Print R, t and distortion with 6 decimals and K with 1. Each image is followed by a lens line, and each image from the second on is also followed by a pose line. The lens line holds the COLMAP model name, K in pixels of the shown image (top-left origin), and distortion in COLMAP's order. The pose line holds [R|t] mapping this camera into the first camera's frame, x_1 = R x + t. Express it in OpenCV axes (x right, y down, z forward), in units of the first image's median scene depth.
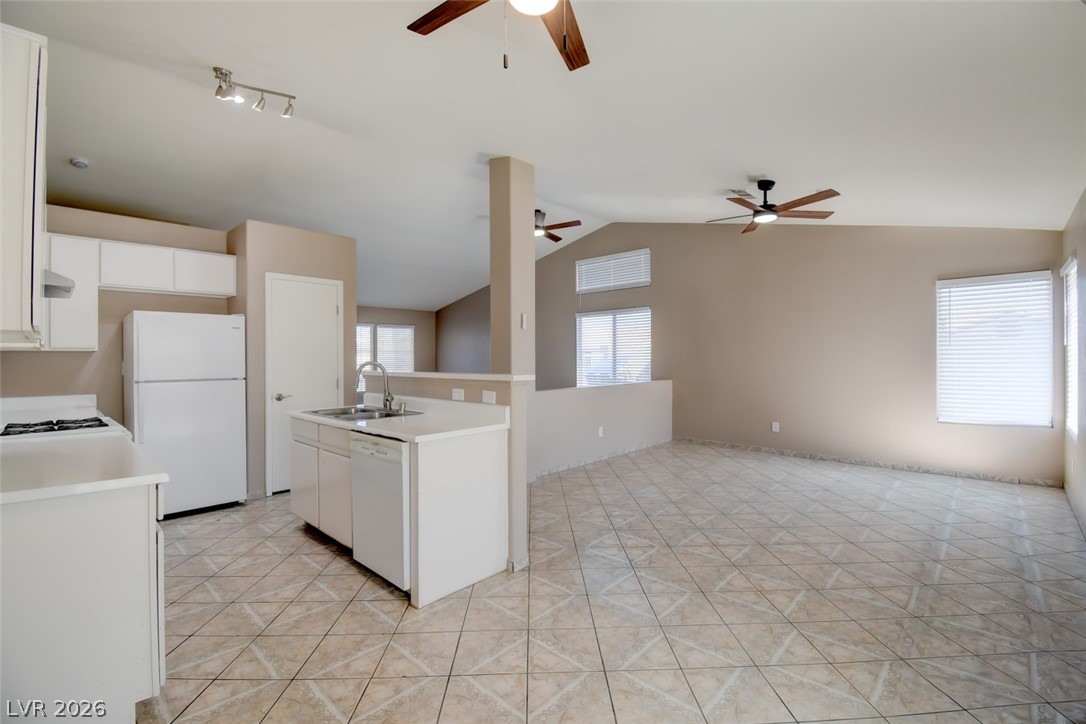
lens RADIAL K [[480.1, 0, 551.3], [0, 480.1, 358.6], [0, 0, 1]] dist [0.022003, -0.028494]
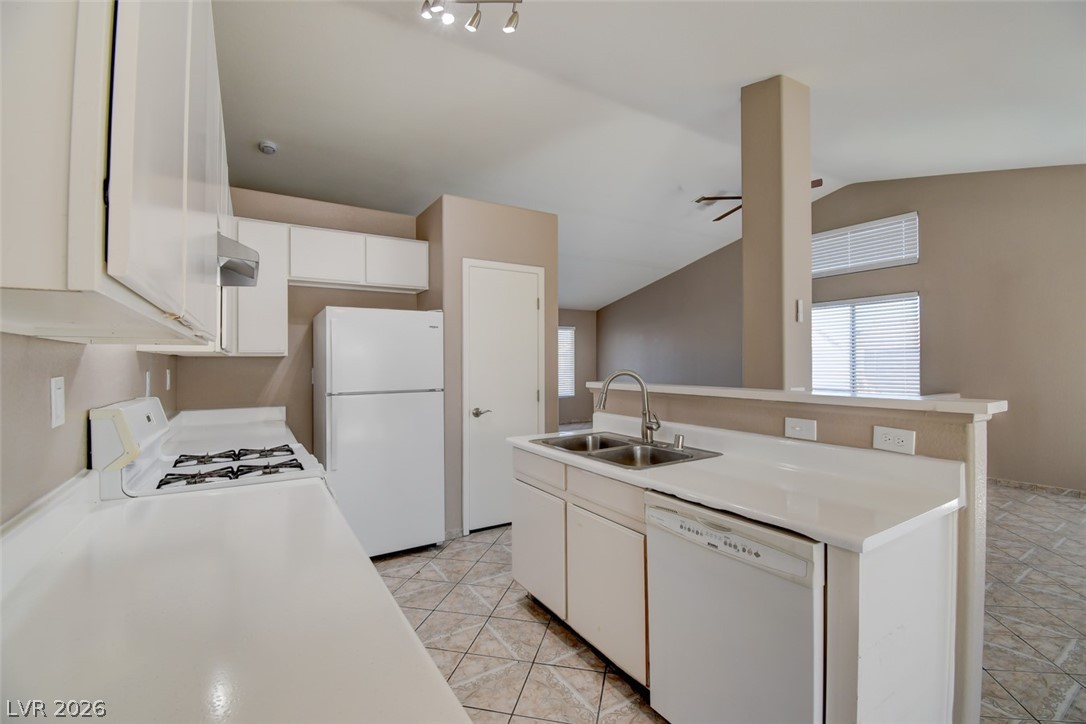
lens RADIAL K [[474.8, 0, 545.6], [0, 474.8, 357.6], [0, 0, 1]] dist [0.022932, -0.026450]
pose [[0.966655, -0.002263, -0.256072, -0.270345], [0.000166, 0.999966, -0.008213, -0.005817], [0.256082, 0.007896, 0.966623, 0.280693]]
